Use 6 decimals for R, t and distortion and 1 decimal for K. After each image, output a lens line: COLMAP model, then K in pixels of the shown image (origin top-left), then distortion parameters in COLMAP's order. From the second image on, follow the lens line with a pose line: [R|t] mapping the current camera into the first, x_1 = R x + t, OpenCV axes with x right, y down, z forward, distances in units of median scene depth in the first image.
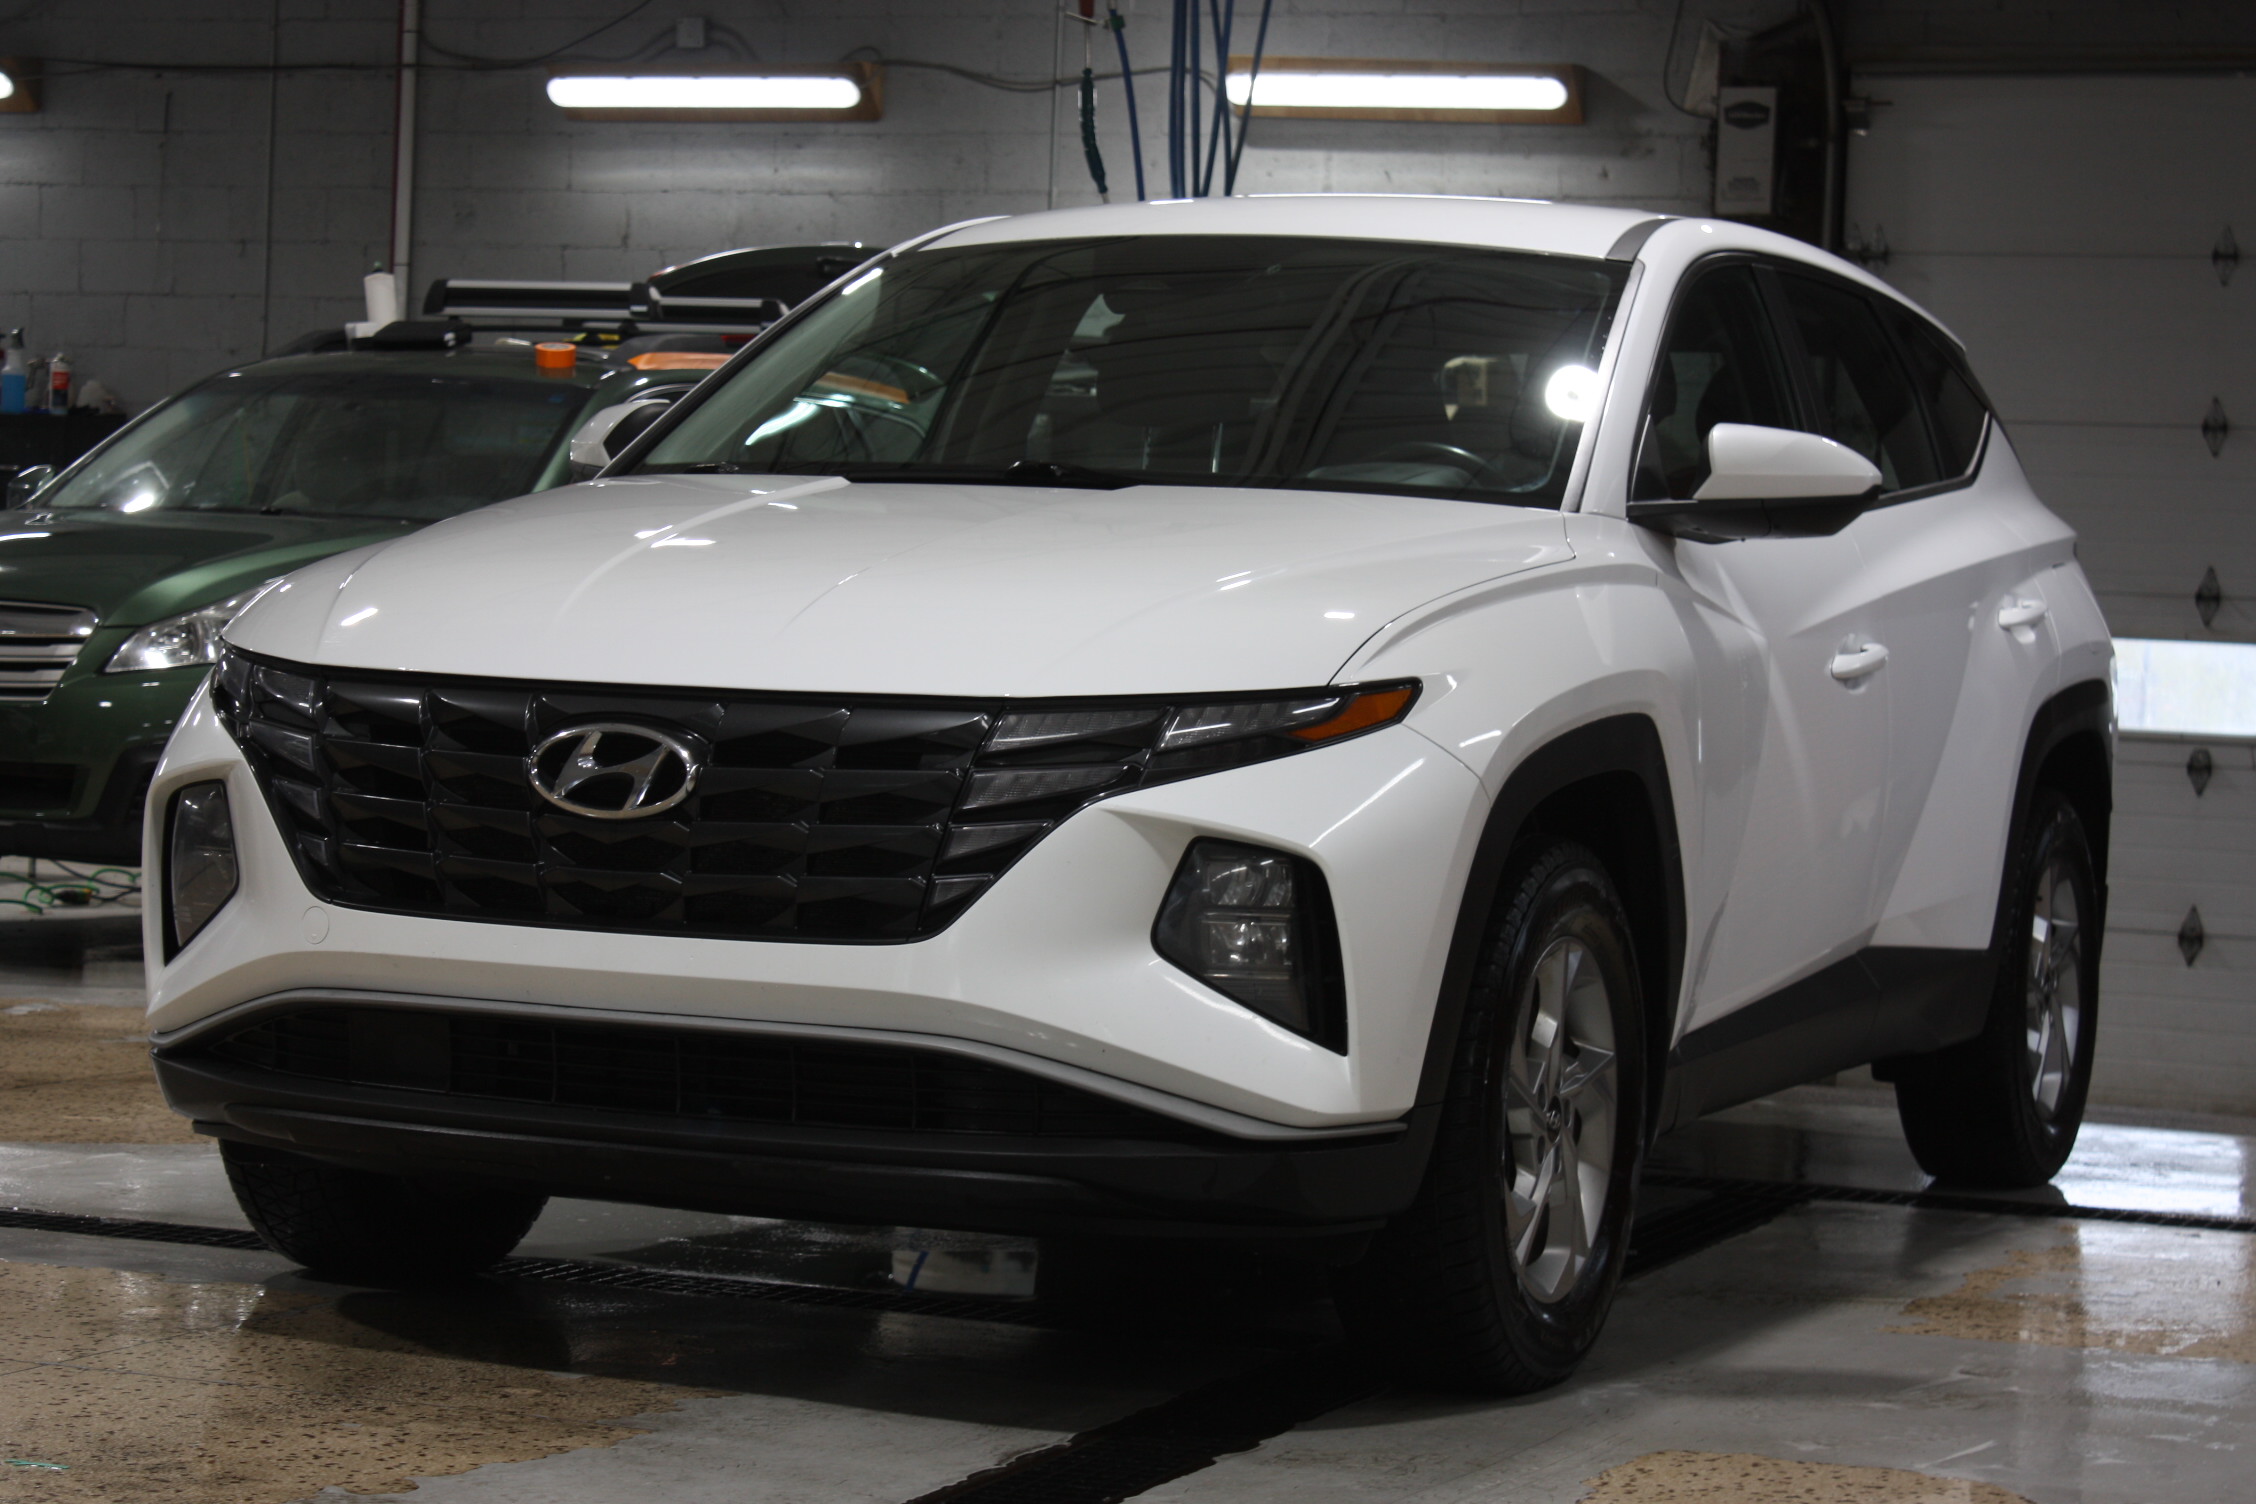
lens RADIAL K [[4842.8, 0, 1245.0], [0, 4842.8, 753.0], [0, 0, 1]] dist [0.113399, -0.226819]
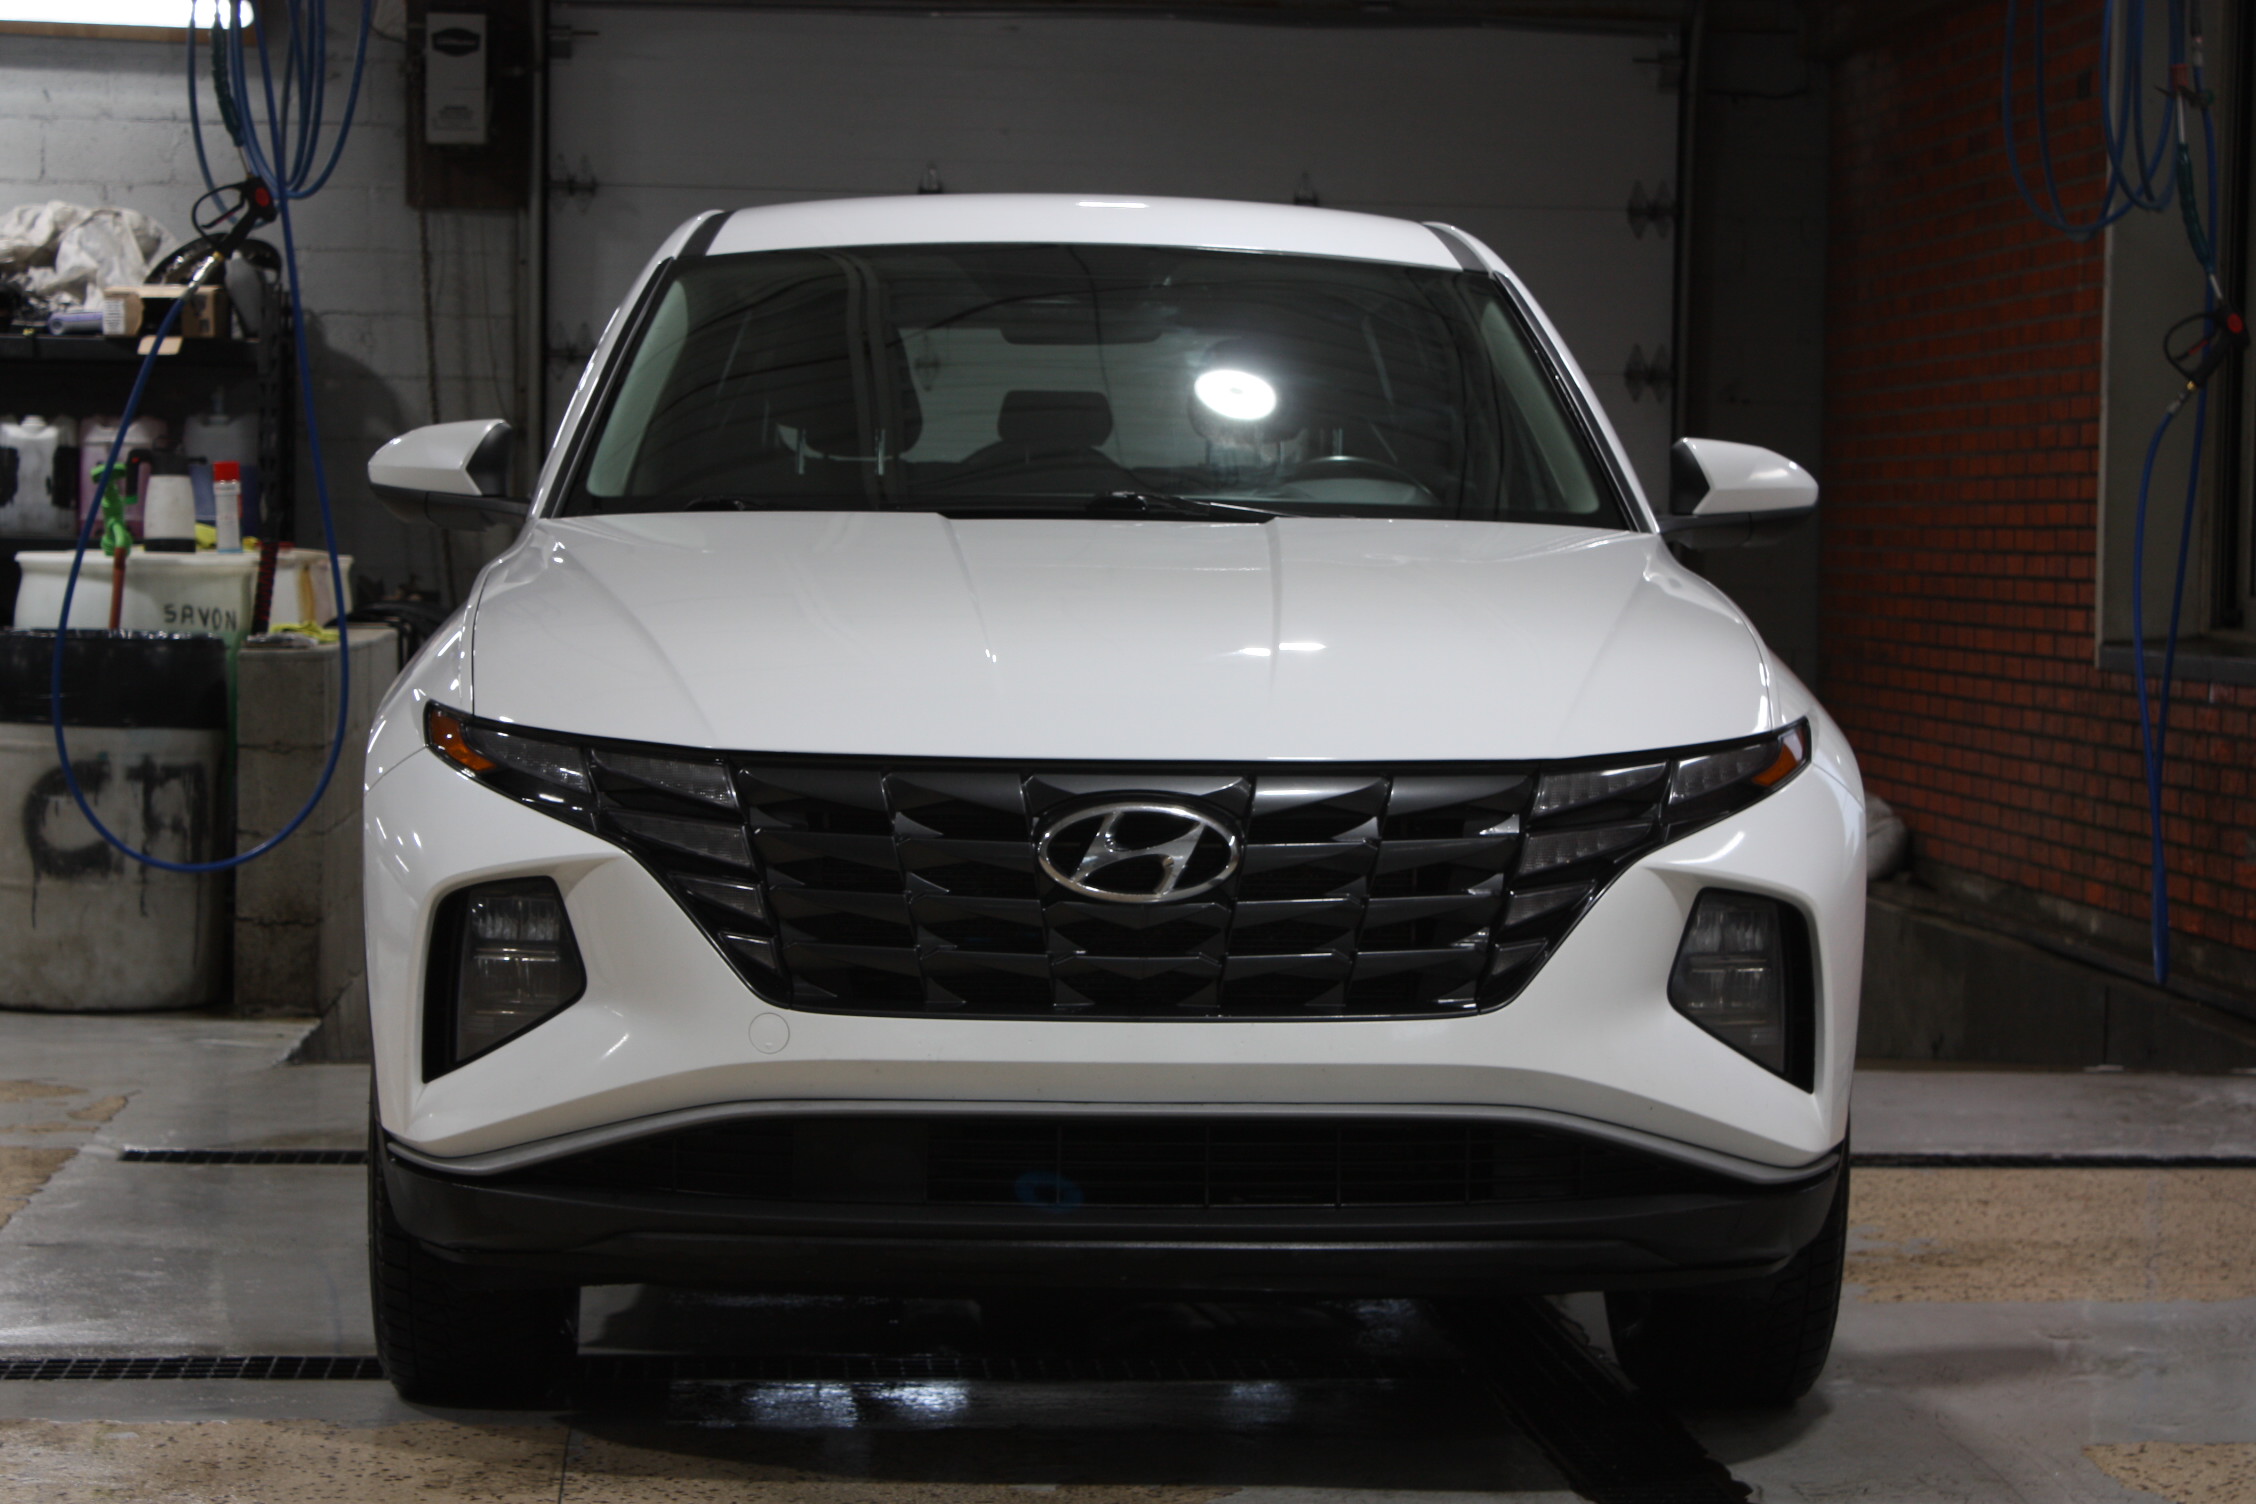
lens RADIAL K [[4842.8, 0, 1245.0], [0, 4842.8, 753.0], [0, 0, 1]] dist [0.113399, -0.226819]
pose [[0.907170, -0.044897, 0.418361, -0.500469], [0.034076, 0.998864, 0.033306, -0.046229], [-0.419381, -0.015958, 0.907670, 0.125502]]
